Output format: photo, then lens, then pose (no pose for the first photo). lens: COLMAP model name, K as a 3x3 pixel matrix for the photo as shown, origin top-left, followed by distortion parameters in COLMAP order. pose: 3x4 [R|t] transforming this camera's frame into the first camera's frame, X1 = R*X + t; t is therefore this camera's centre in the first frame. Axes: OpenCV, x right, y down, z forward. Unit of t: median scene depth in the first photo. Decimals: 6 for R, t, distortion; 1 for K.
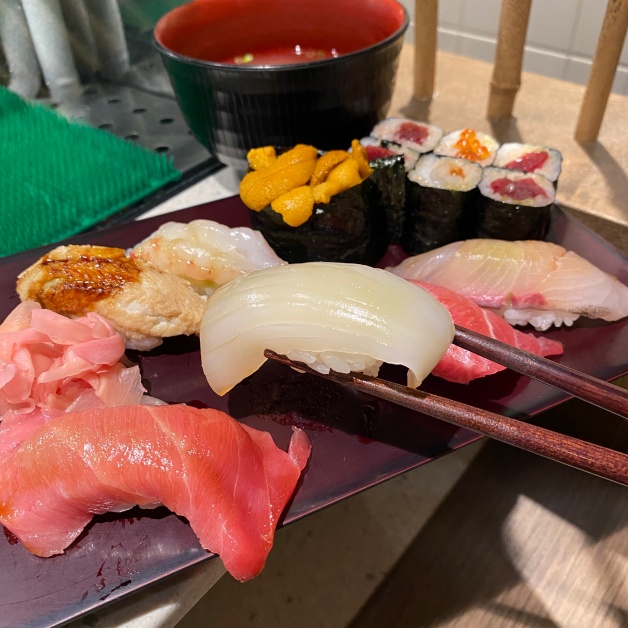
lens RADIAL K [[664.4, 0, 316.4], [0, 664.4, 317.7], [0, 0, 1]] dist [-0.038067, 0.000000]
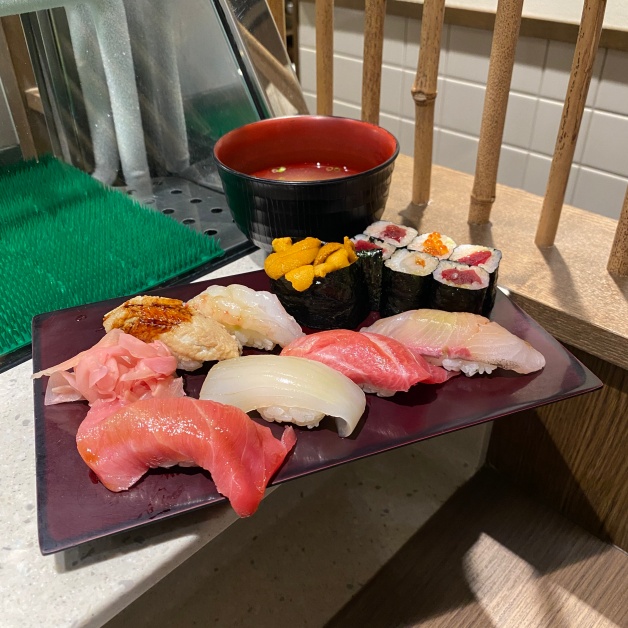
lens RADIAL K [[664.4, 0, 312.0], [0, 664.4, 311.1], [0, 0, 1]] dist [-0.038067, 0.000000]
pose [[0.996297, 0.063850, -0.057581, 0.070145], [-0.071020, 0.988627, -0.132563, 0.081879], [0.048462, 0.136161, 0.989501, -0.375327]]
